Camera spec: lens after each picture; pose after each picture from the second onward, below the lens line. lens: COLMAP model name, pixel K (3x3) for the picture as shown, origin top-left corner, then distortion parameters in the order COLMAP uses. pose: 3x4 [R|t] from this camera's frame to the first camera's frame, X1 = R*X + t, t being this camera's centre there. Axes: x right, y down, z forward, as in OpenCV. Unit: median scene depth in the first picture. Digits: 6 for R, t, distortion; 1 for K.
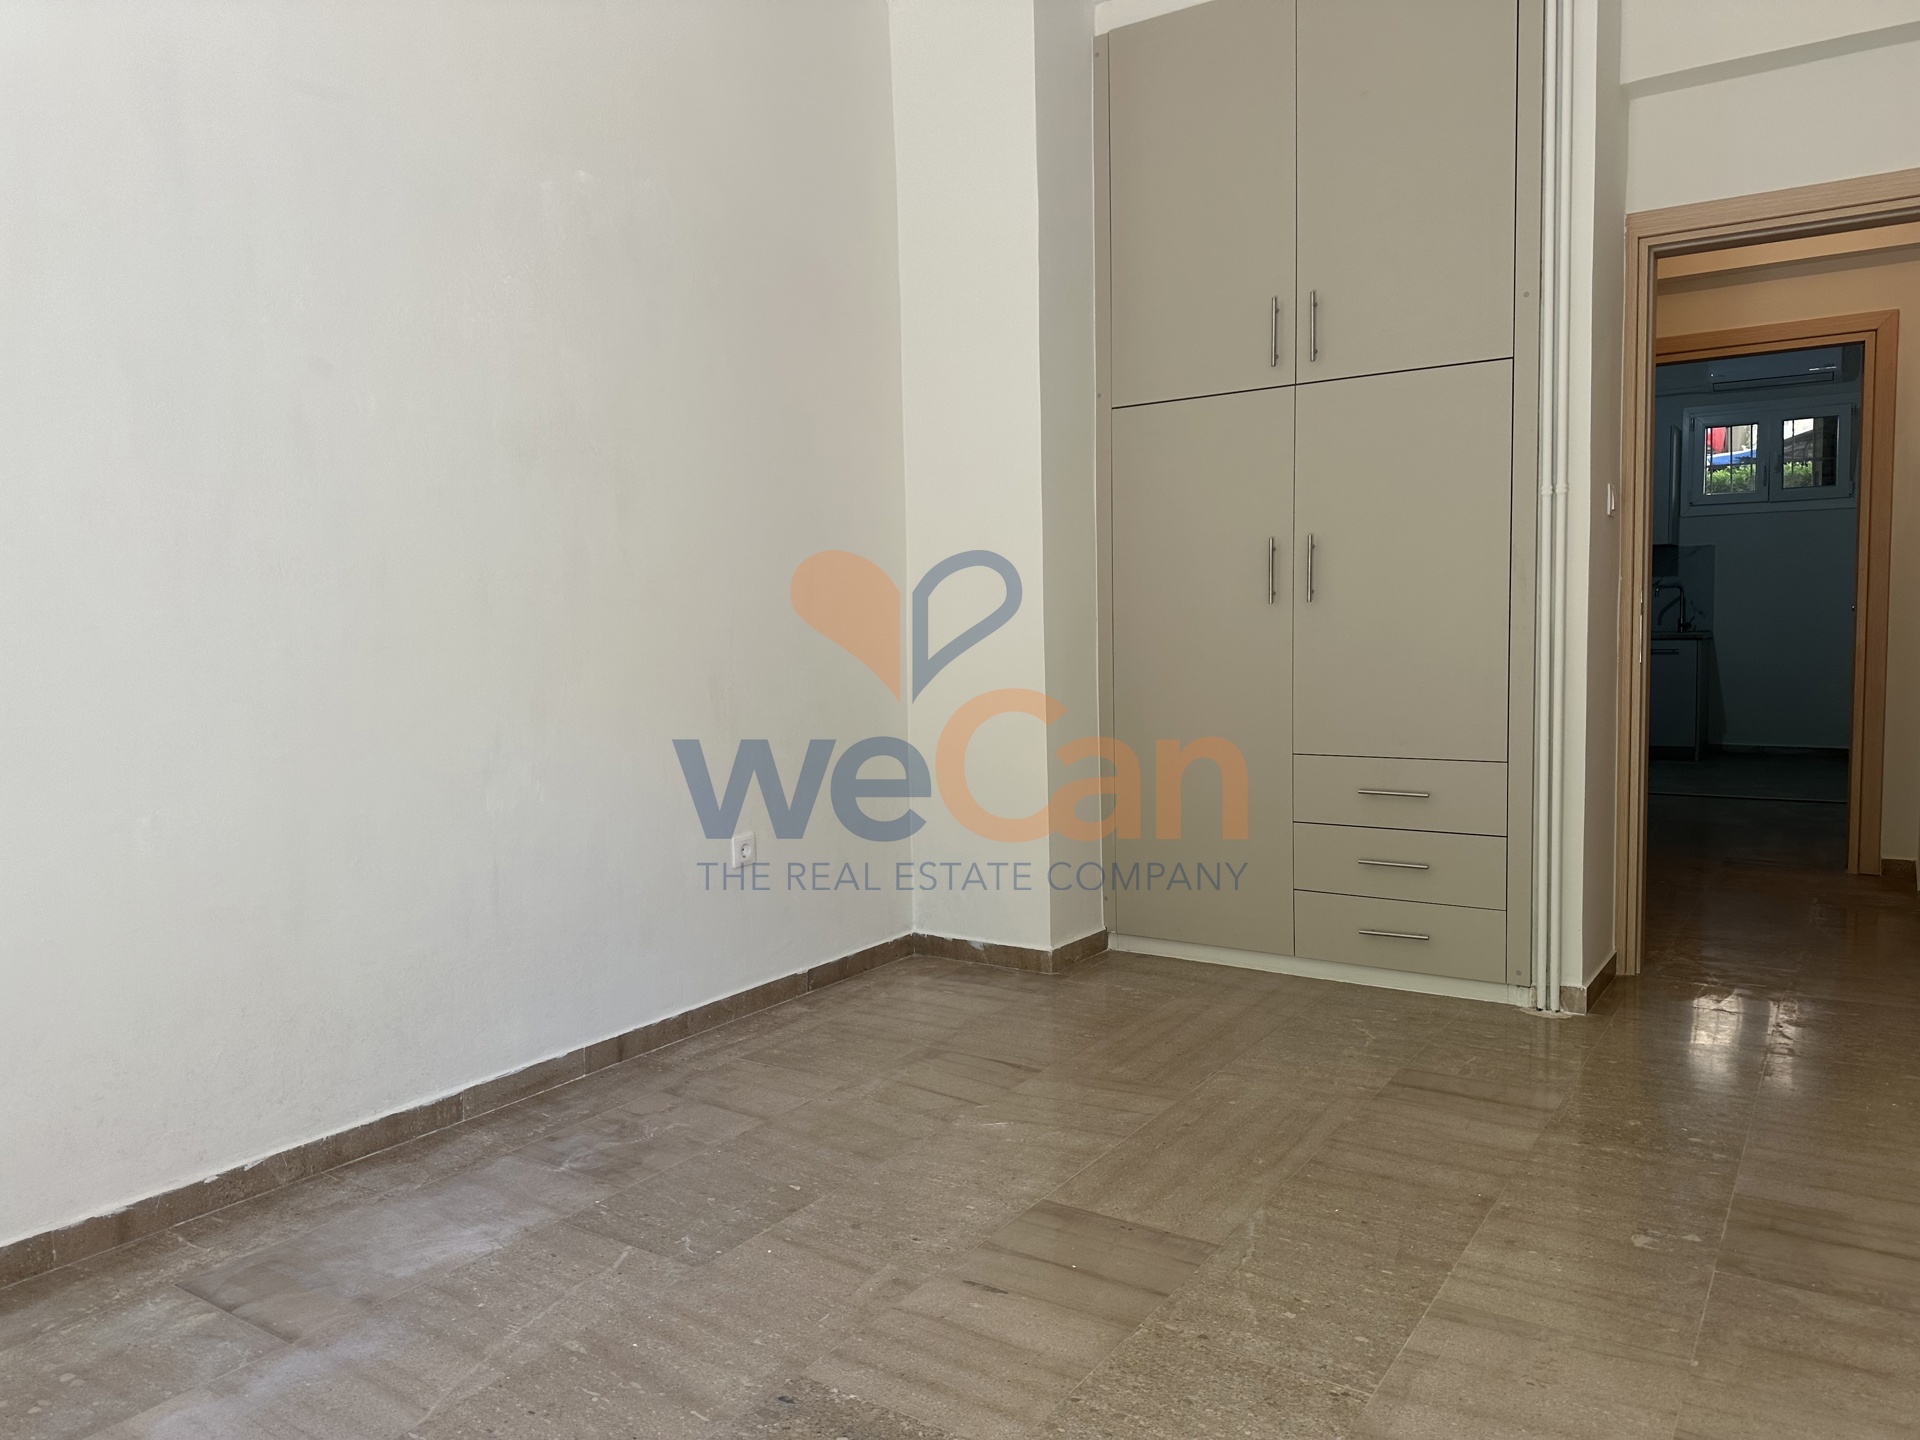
lens RADIAL K [[1369.3, 0, 957.0], [0, 1369.3, 716.3], [0, 0, 1]] dist [0.055011, -0.068095]
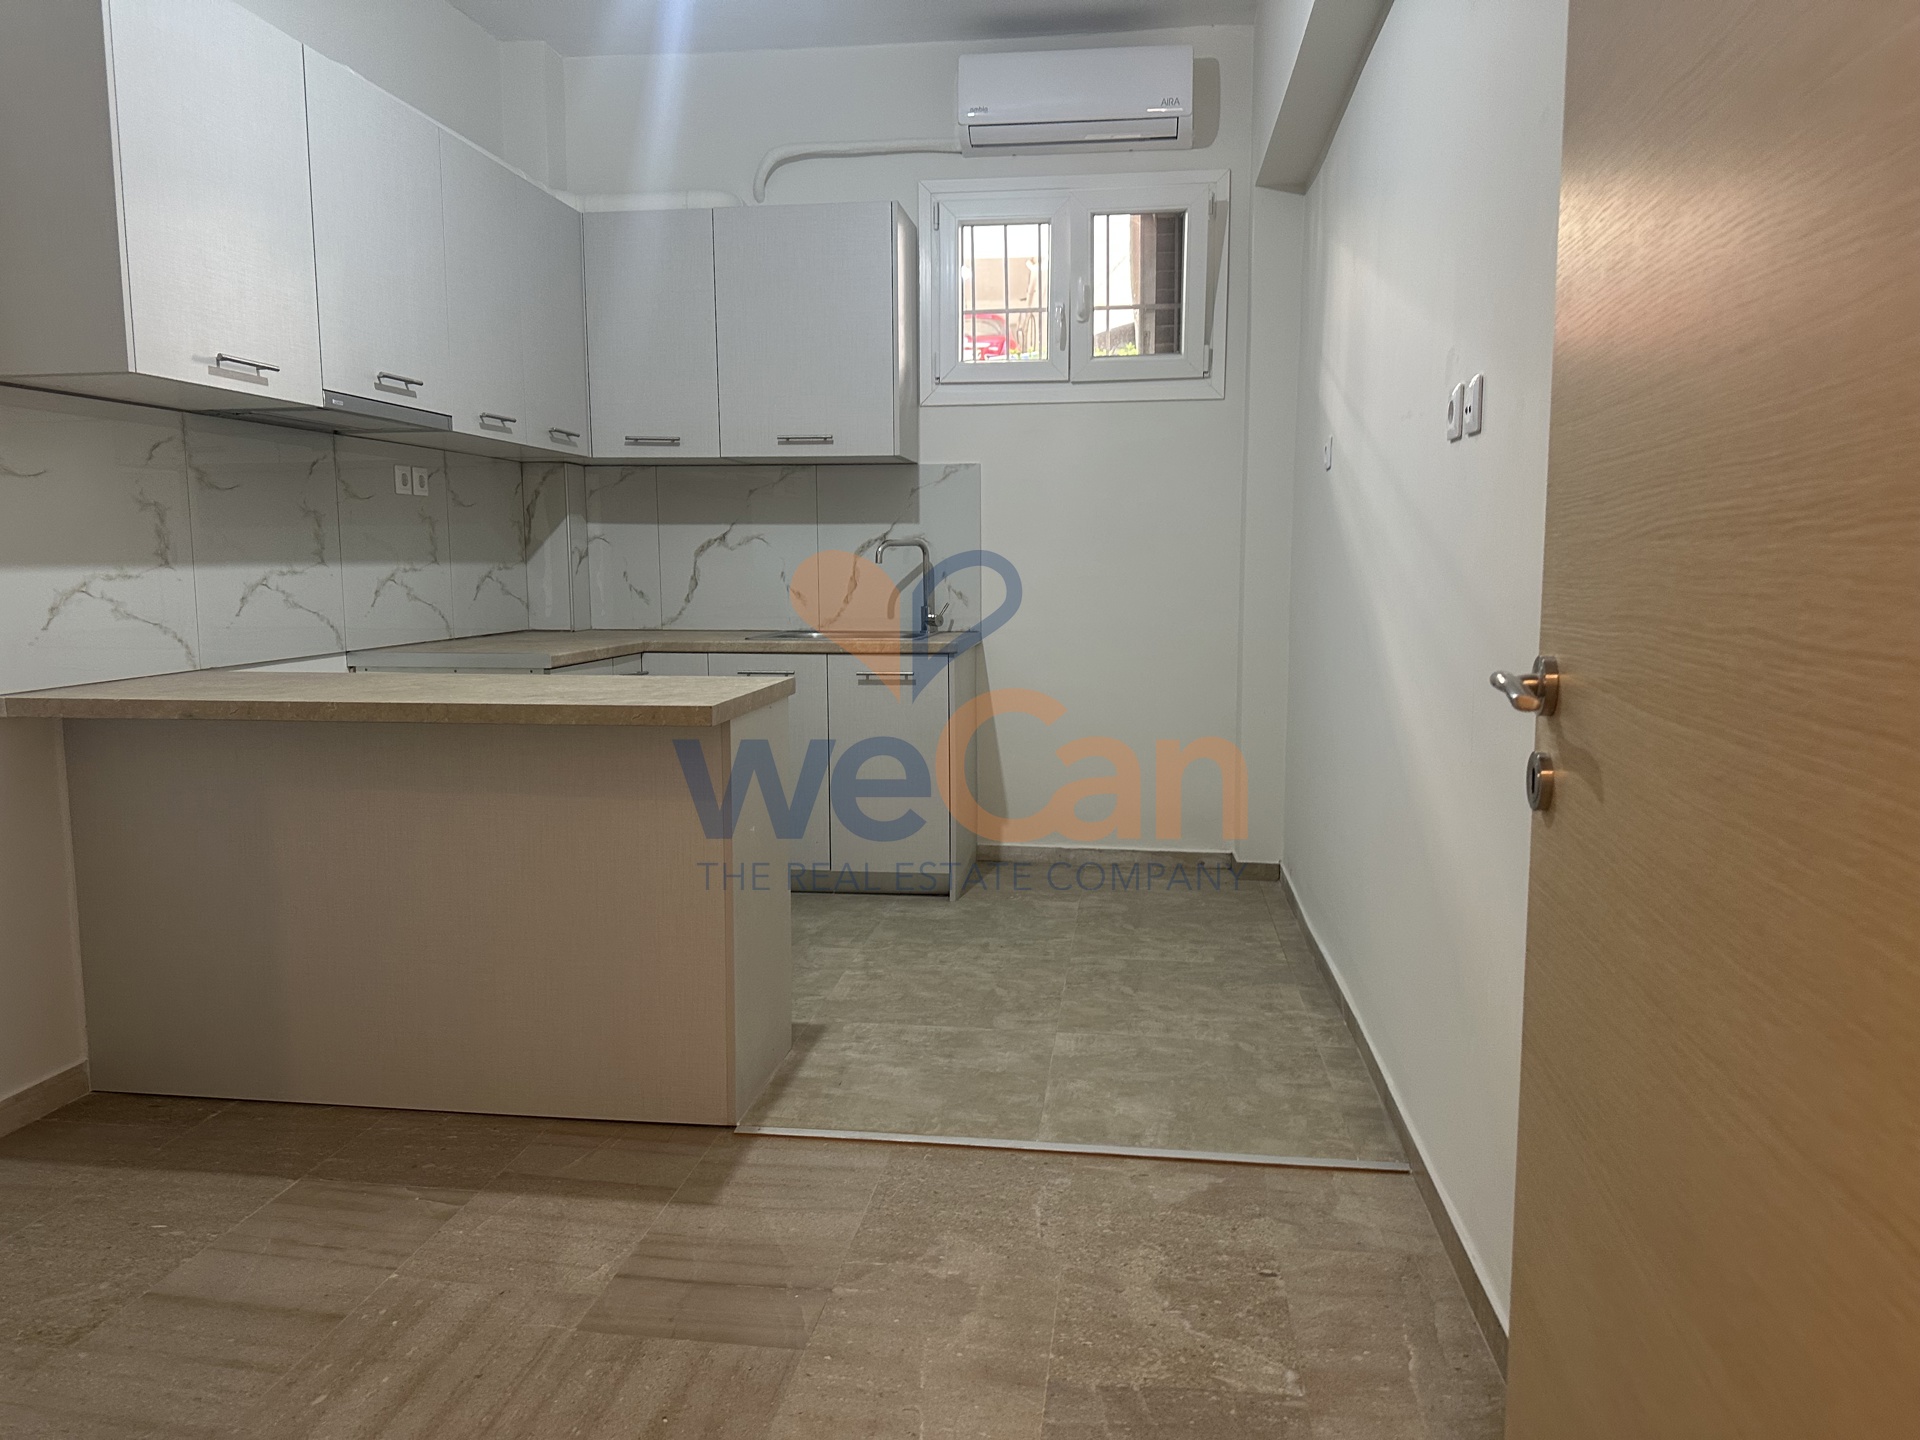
lens RADIAL K [[1369.3, 0, 984.9], [0, 1369.3, 718.7], [0, 0, 1]] dist [0.055011, -0.068095]
pose [[0.891361, -0.038111, 0.451690, 0.316735], [0.020962, 0.998859, 0.042913, -0.051425], [-0.452810, -0.028782, 0.891142, 0.545479]]
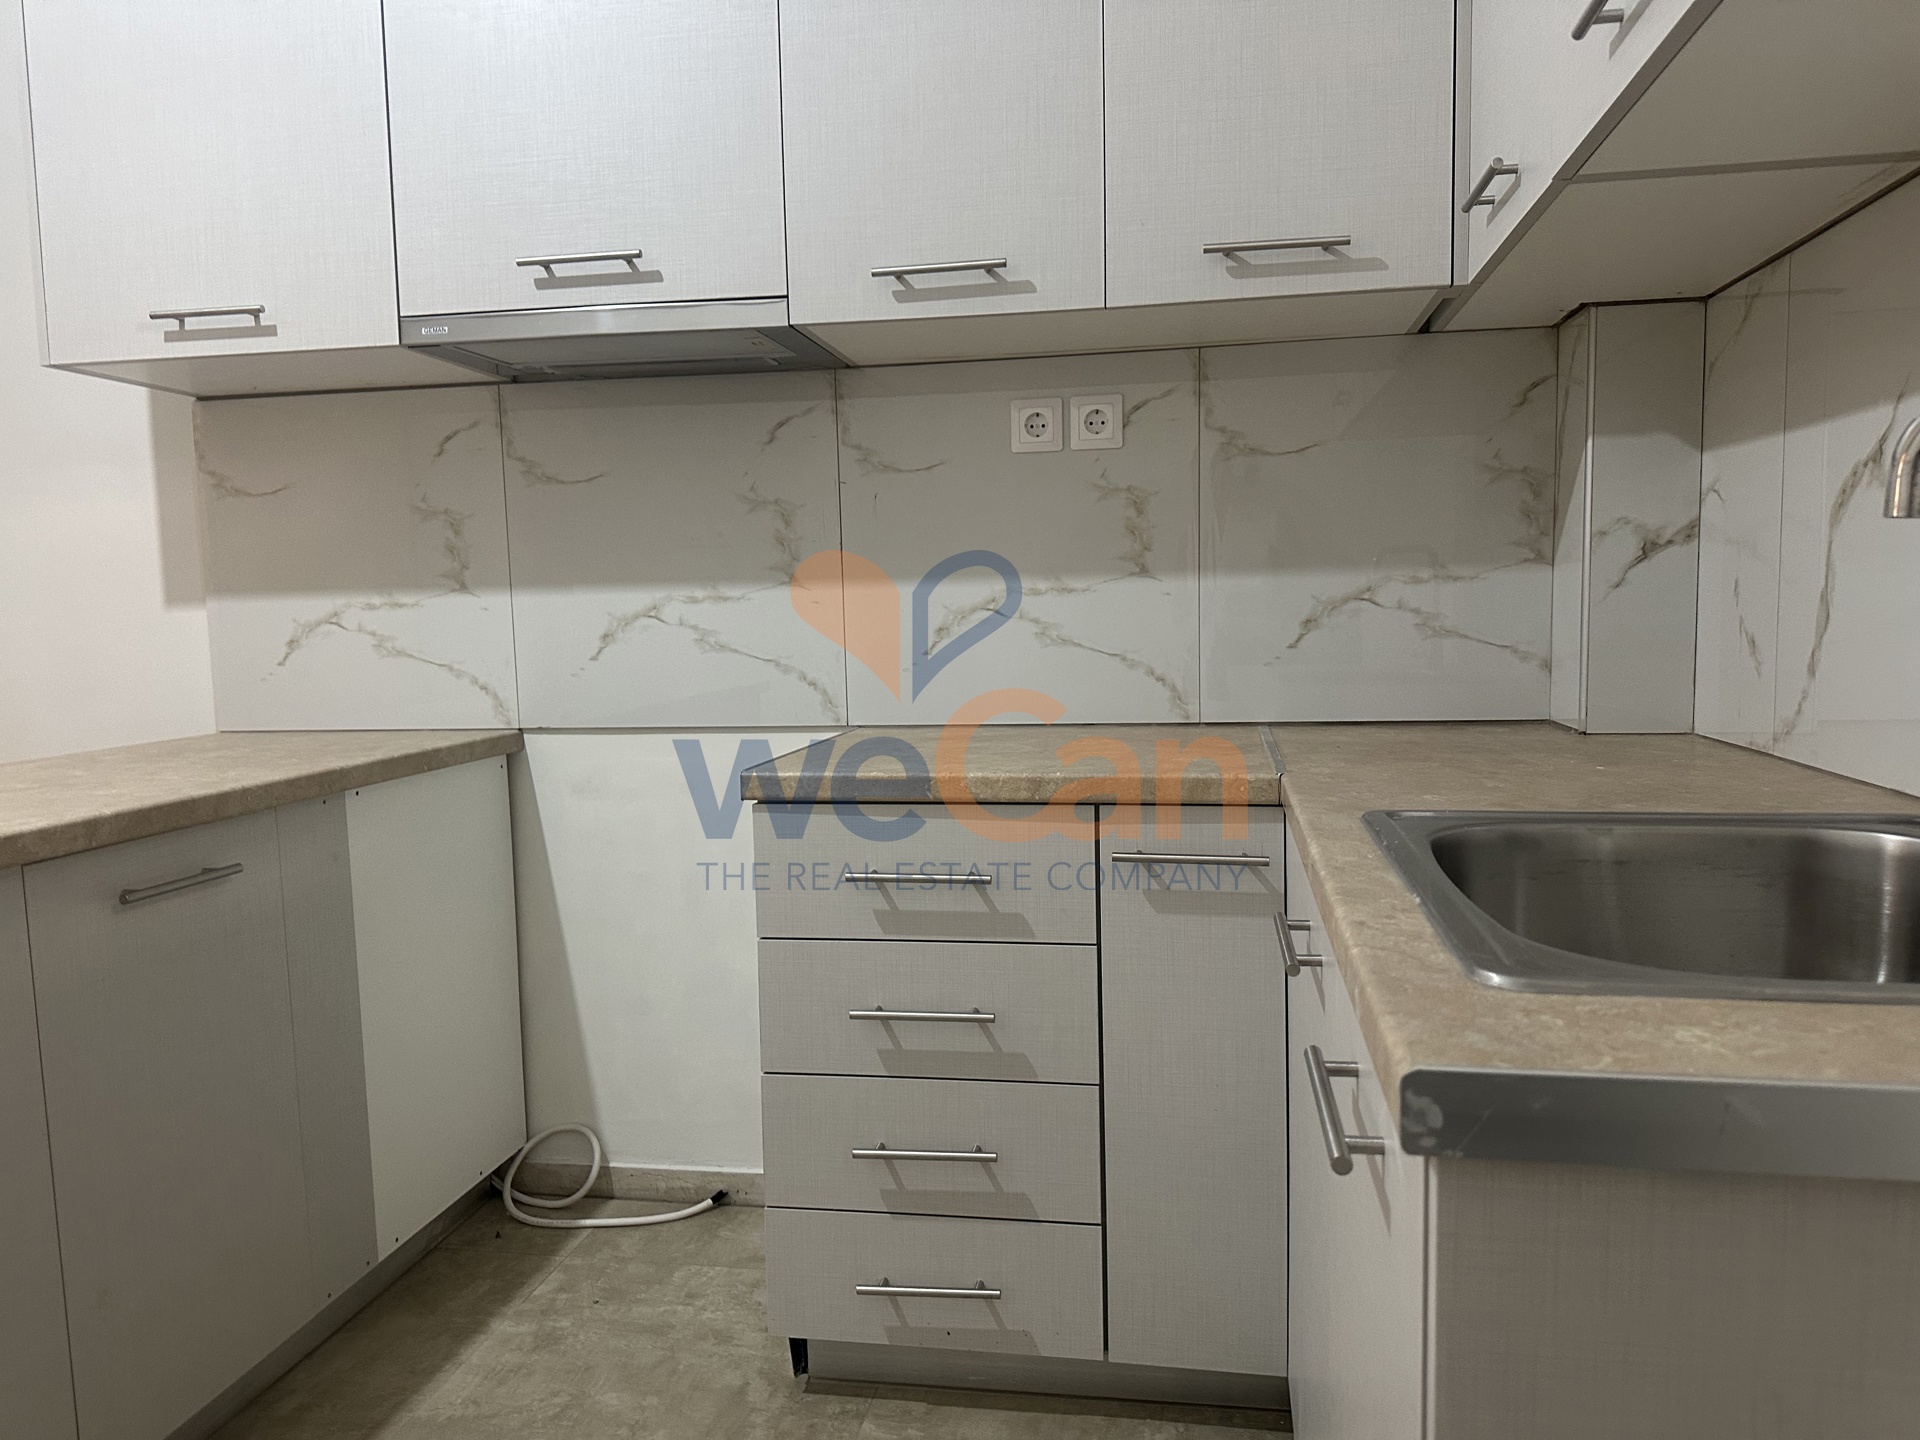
lens RADIAL K [[1369.3, 0, 990.2], [0, 1369.3, 714.2], [0, 0, 1]] dist [0.055011, -0.068095]
pose [[0.393461, 0.098432, -0.914057, 0.566254], [-0.050215, 0.995069, 0.085540, -0.081835], [0.917969, 0.012243, 0.396463, 0.917634]]
